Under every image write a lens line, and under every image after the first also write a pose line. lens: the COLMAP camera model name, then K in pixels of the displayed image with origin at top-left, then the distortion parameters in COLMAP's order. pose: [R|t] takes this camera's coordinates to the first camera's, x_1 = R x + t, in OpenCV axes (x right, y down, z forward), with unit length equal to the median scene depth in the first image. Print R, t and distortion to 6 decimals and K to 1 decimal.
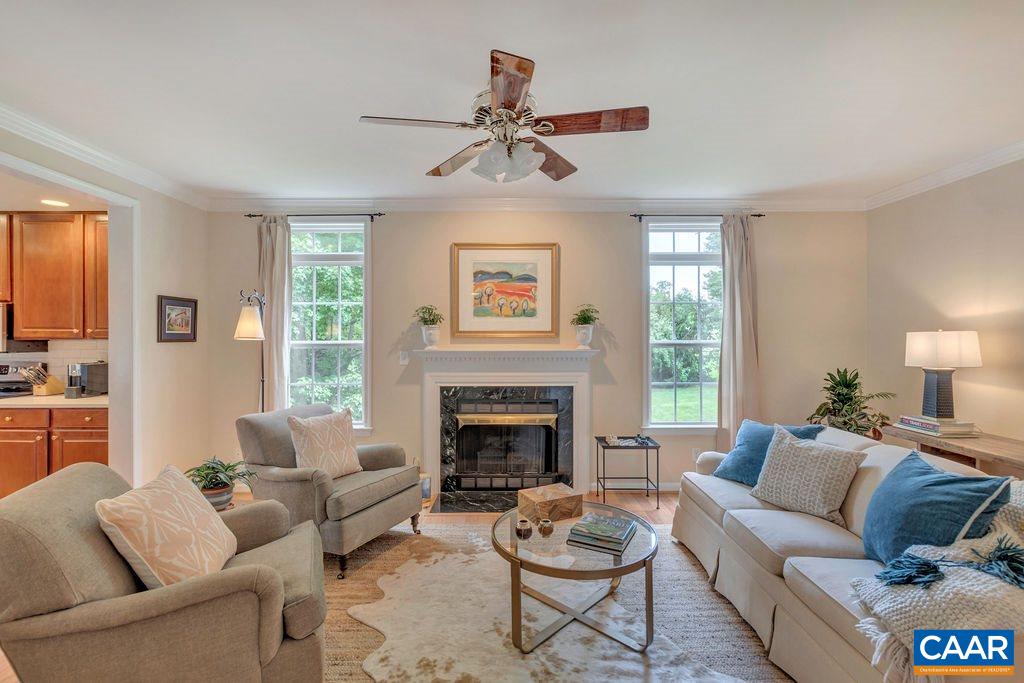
lens RADIAL K [[480.6, 0, 515.4], [0, 480.6, 336.9], [0, 0, 1]] dist [0.000048, 0.000221]
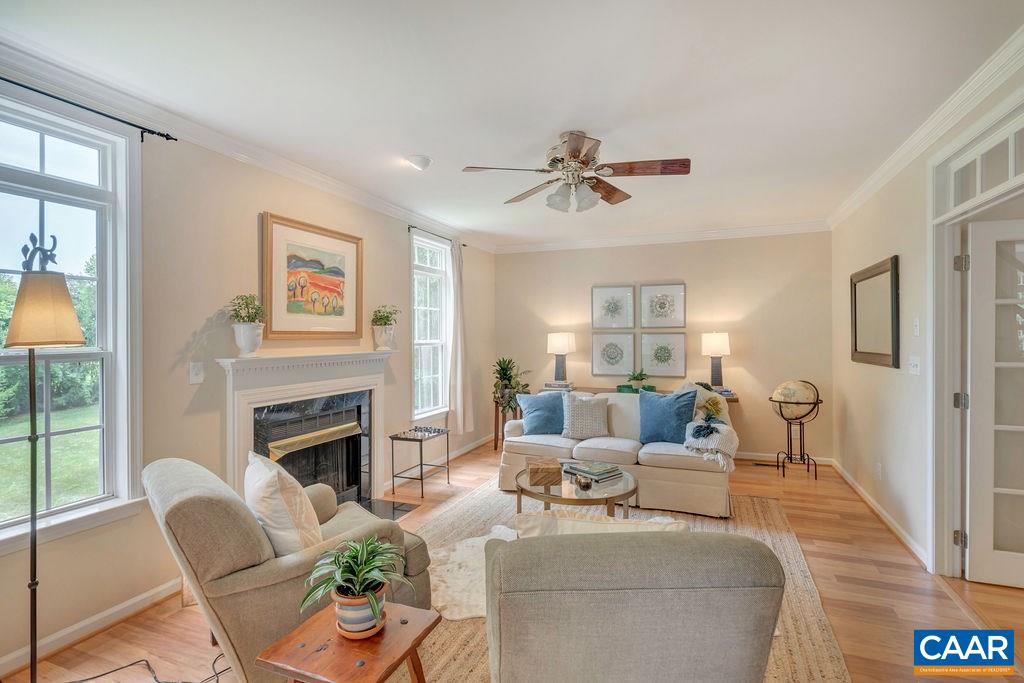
lens RADIAL K [[480.6, 0, 517.5], [0, 480.6, 337.7], [0, 0, 1]] dist [0.000048, 0.000221]
pose [[0.380303, -0.006279, 0.924841, -0.663761], [0.012981, 0.999915, 0.001451, 0.001970], [-0.924771, 0.011454, 0.380352, 0.360652]]
